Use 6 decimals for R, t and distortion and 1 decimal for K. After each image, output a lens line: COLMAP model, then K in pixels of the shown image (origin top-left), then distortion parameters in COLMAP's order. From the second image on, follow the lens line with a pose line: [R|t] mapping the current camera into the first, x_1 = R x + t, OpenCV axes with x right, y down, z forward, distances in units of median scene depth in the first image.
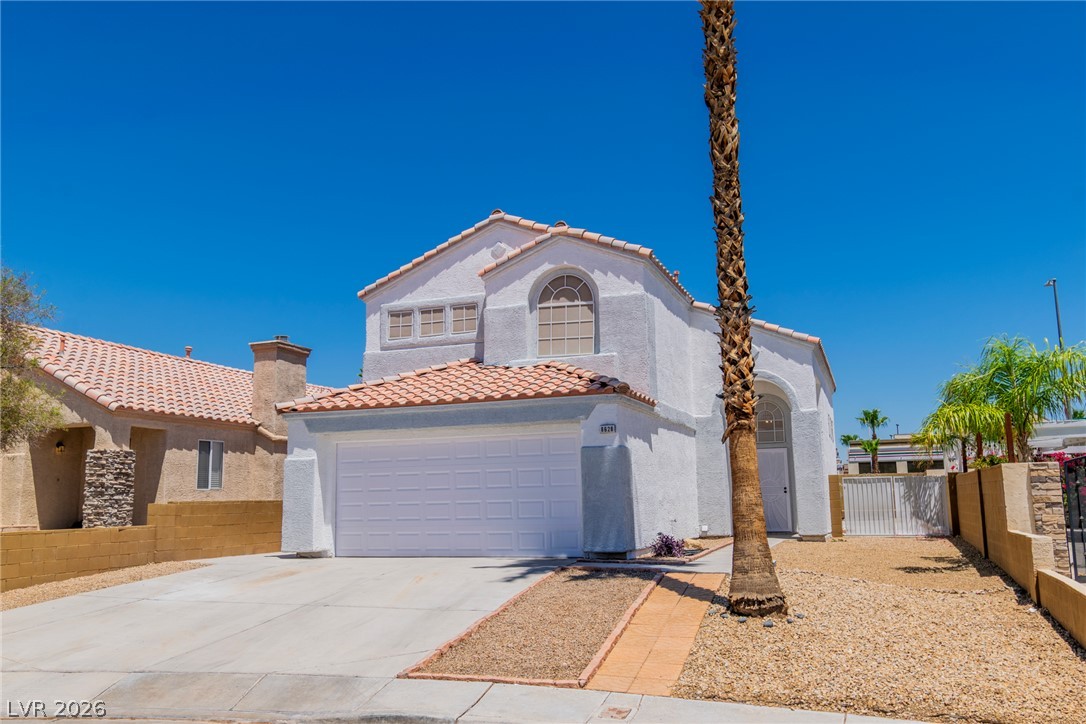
lens RADIAL K [[952.7, 0, 570.8], [0, 952.7, 360.4], [0, 0, 1]] dist [-0.000784, -0.005288]
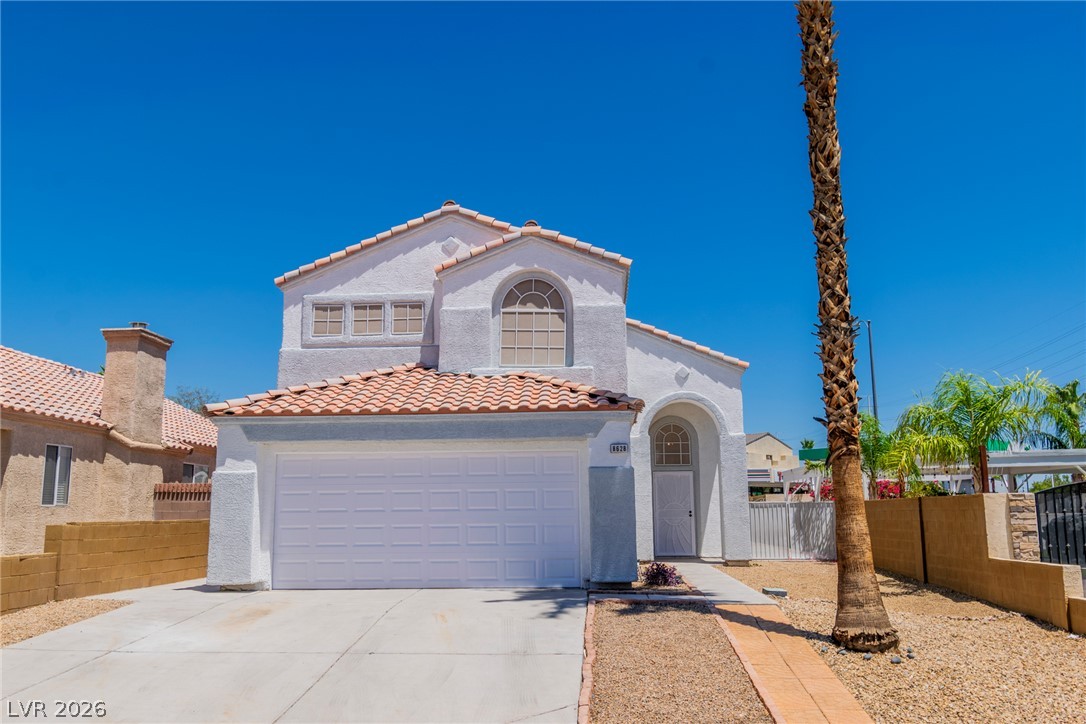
lens RADIAL K [[952.7, 0, 570.8], [0, 952.7, 360.4], [0, 0, 1]] dist [-0.000784, -0.005288]
pose [[0.953001, 0.058751, 0.297216, -0.261279], [-0.053535, 0.998236, -0.025666, 0.011745], [-0.298200, 0.008548, 0.954465, 0.117572]]
